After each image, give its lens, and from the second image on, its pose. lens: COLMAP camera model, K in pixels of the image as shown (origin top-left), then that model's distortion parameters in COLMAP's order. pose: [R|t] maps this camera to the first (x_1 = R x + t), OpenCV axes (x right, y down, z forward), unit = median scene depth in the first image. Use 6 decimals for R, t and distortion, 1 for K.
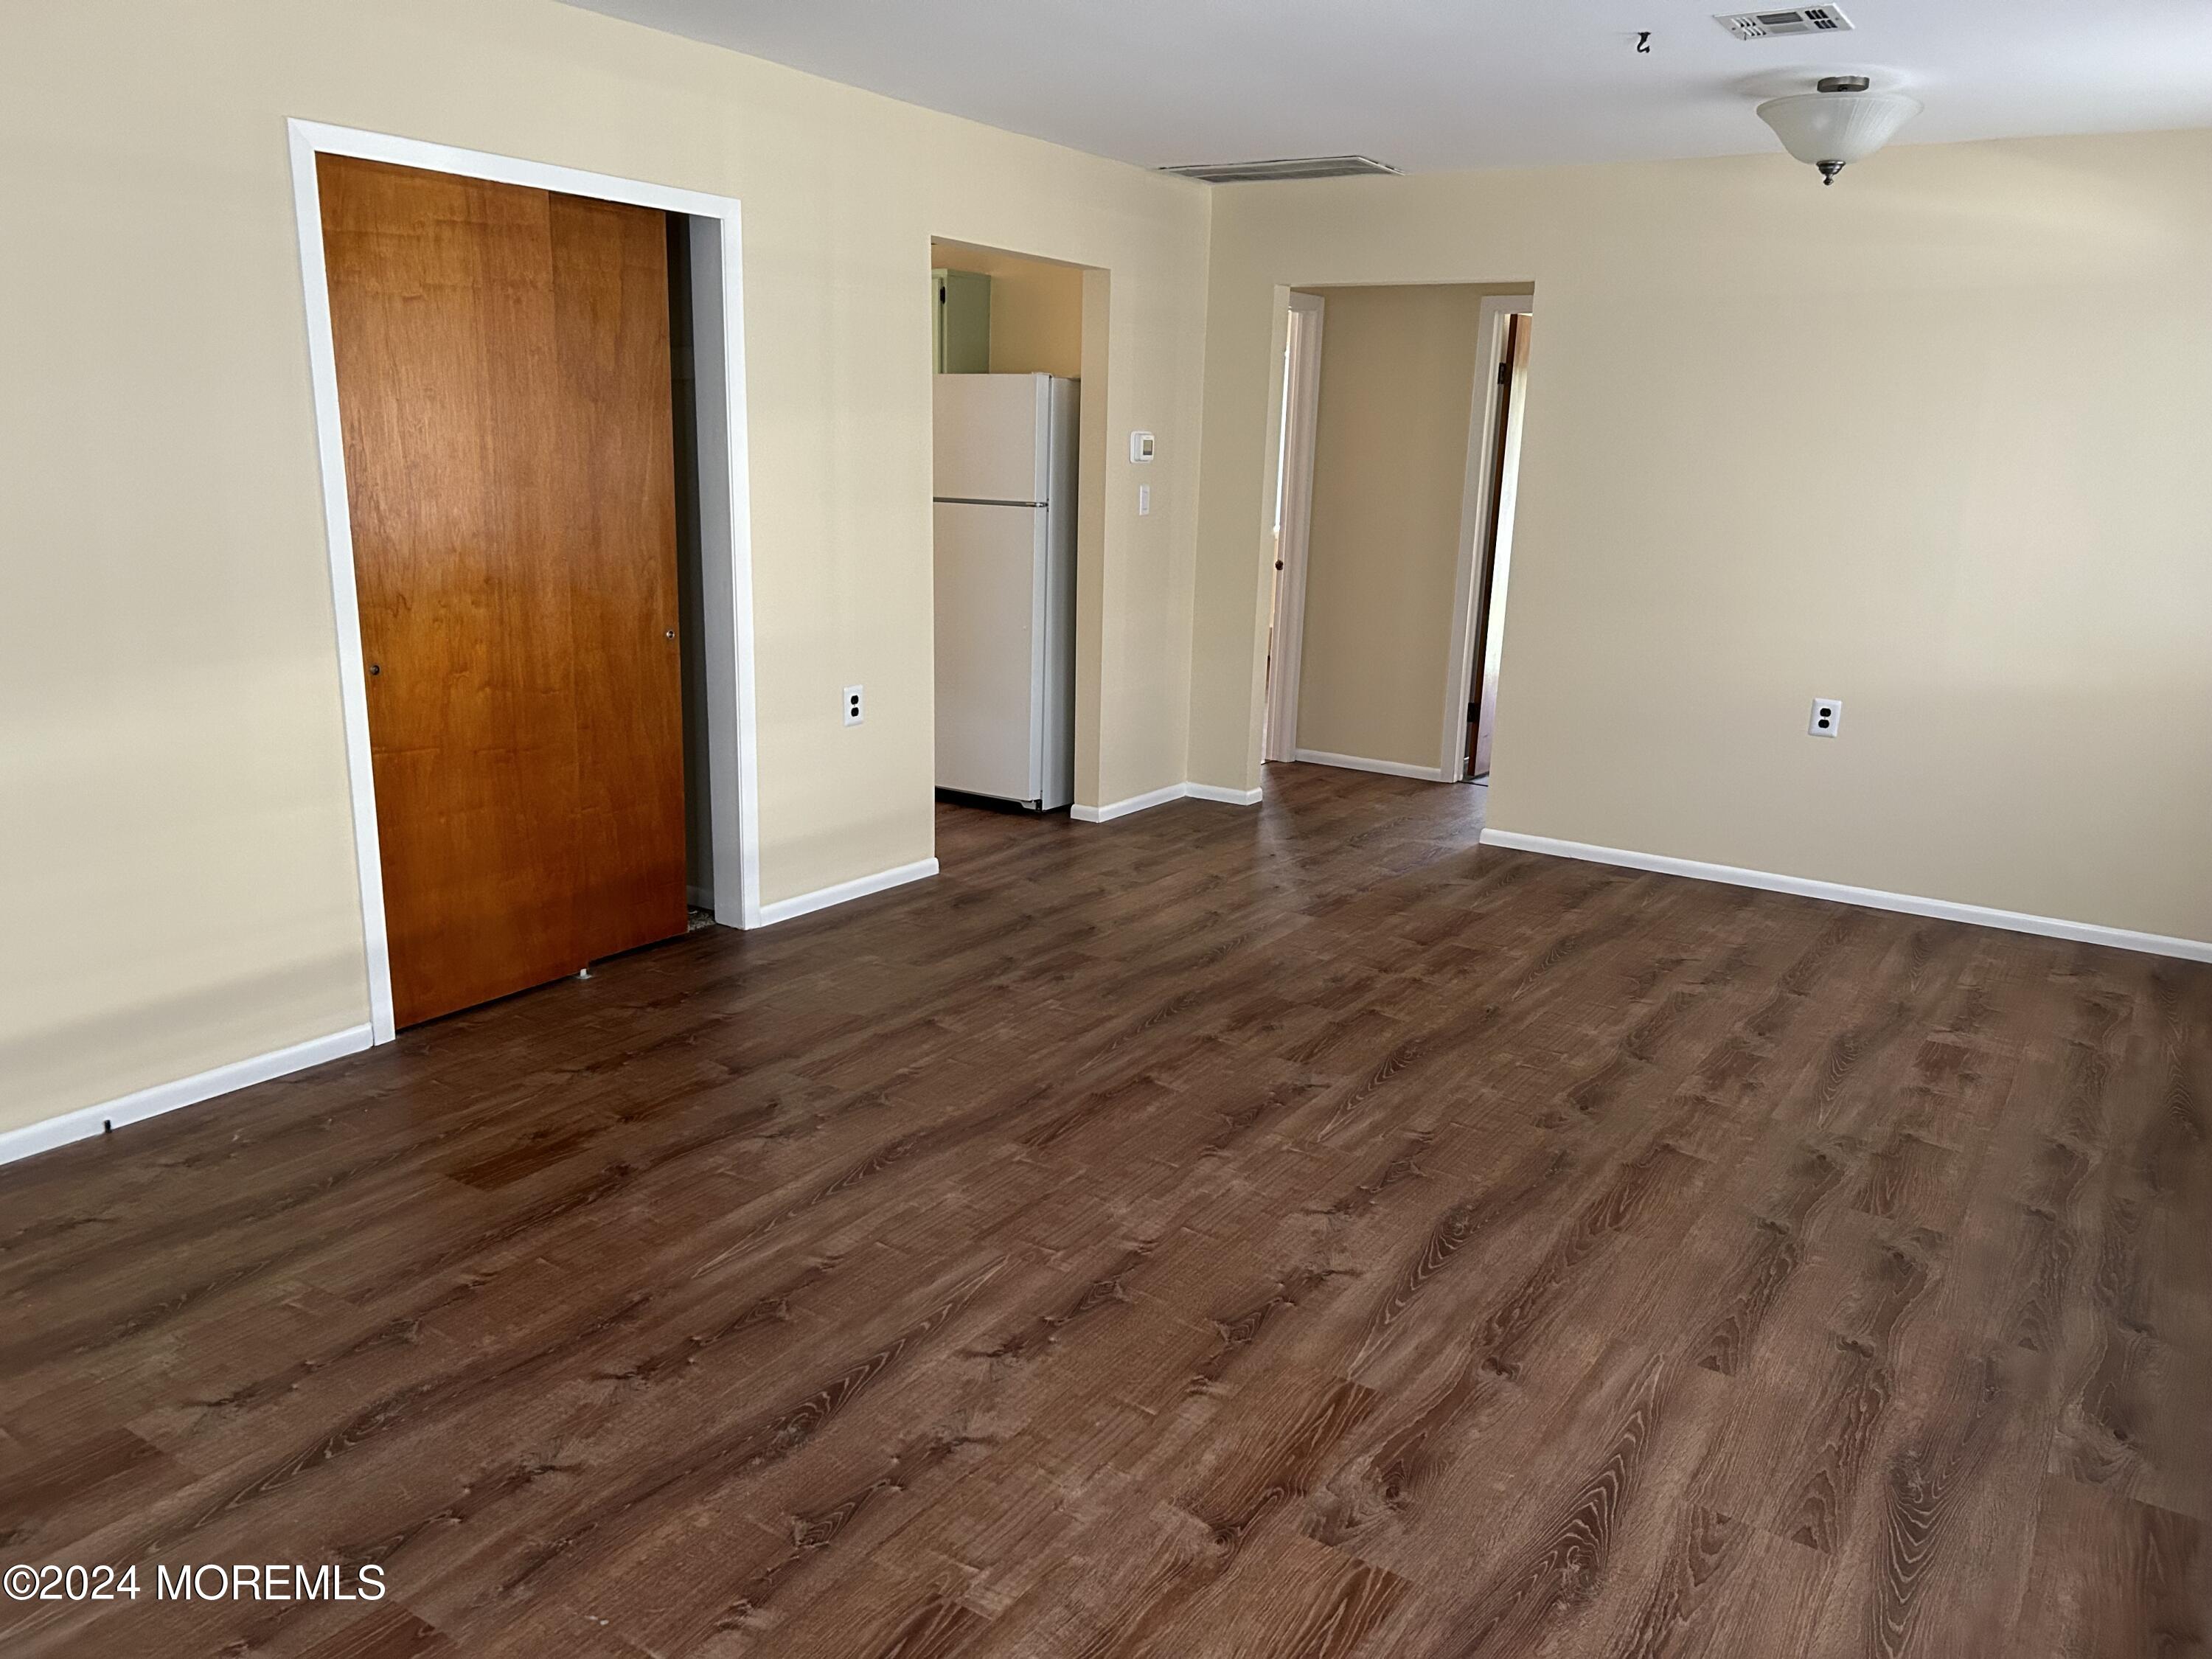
lens RADIAL K [[1660.7, 0, 1110.0], [0, 1660.7, 816.0], [0, 0, 1]] dist [0.075362, -0.121432]
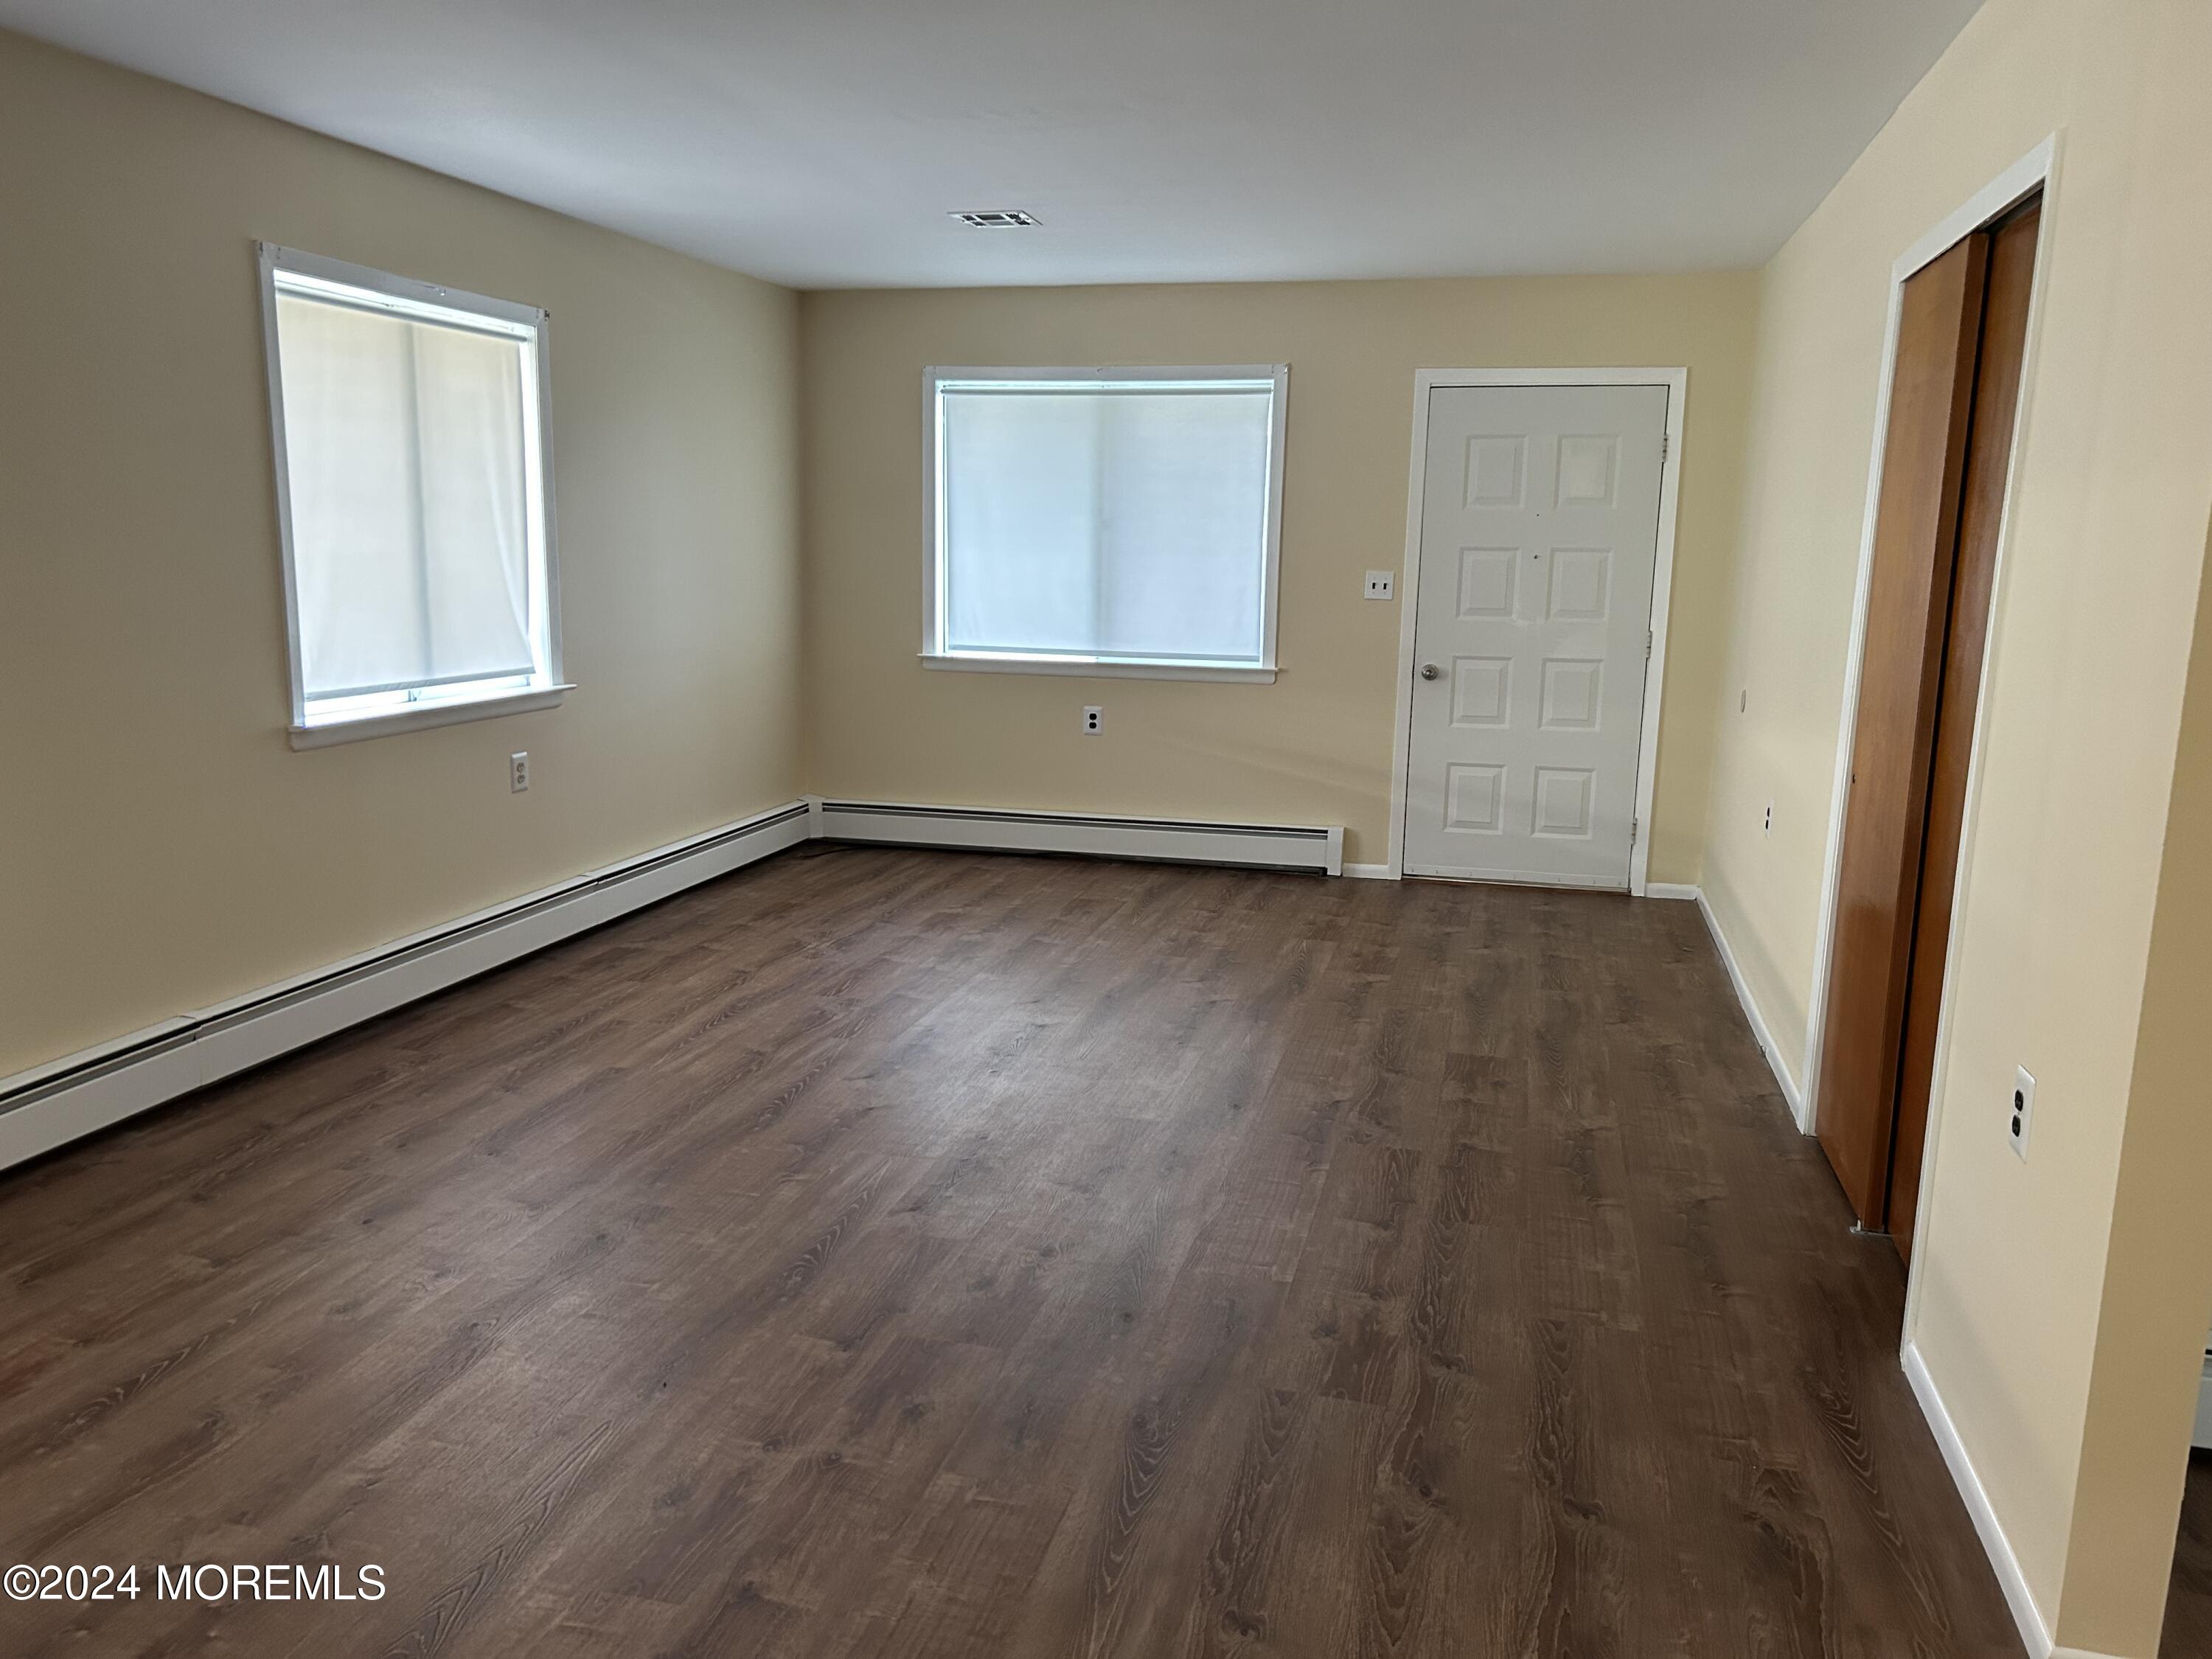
lens RADIAL K [[1660.7, 0, 1110.0], [0, 1660.7, 816.0], [0, 0, 1]] dist [0.075362, -0.121432]
pose [[-0.944173, 0.005313, -0.329406, 0.345864], [-0.120796, 0.924651, 0.361149, -0.410896], [0.306504, 0.380778, -0.872389, 1.910201]]
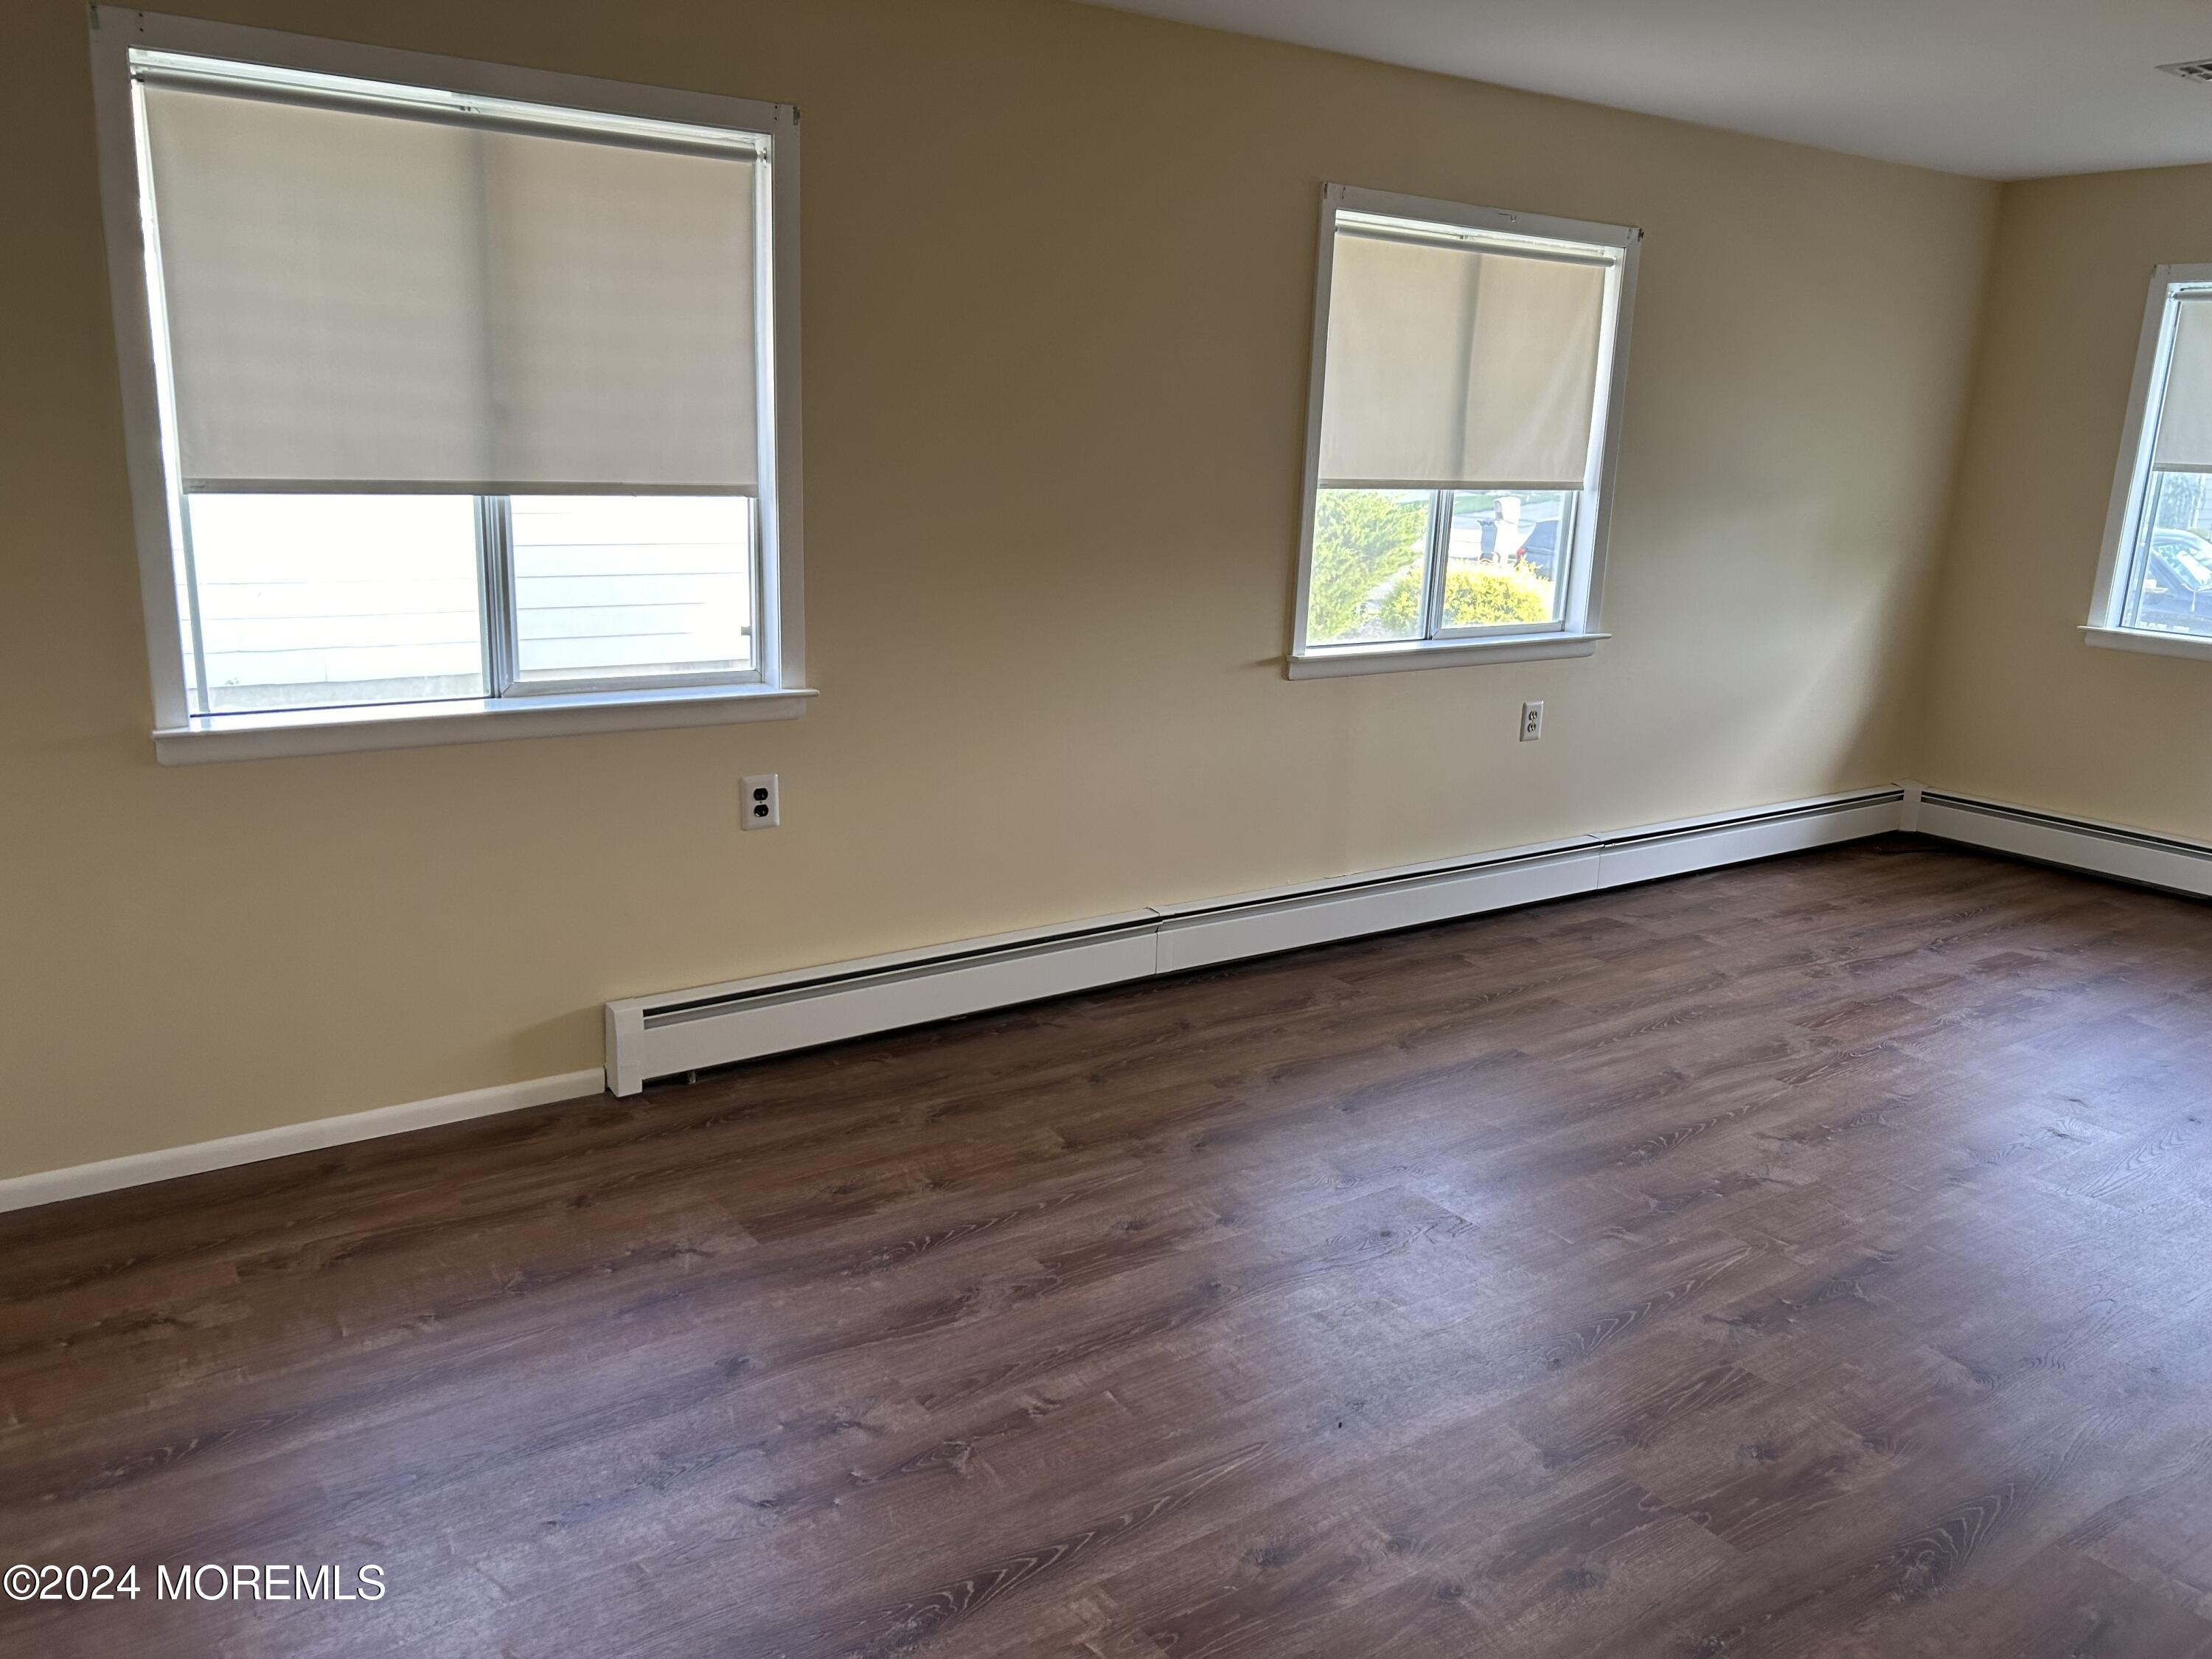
lens RADIAL K [[1660.7, 0, 1110.0], [0, 1660.7, 816.0], [0, 0, 1]] dist [0.075362, -0.121432]
pose [[-0.923668, -0.150795, 0.352275, 0.161486], [0.021721, 0.897234, 0.441022, -0.412866], [-0.382577, 0.415009, -0.825471, 1.788581]]
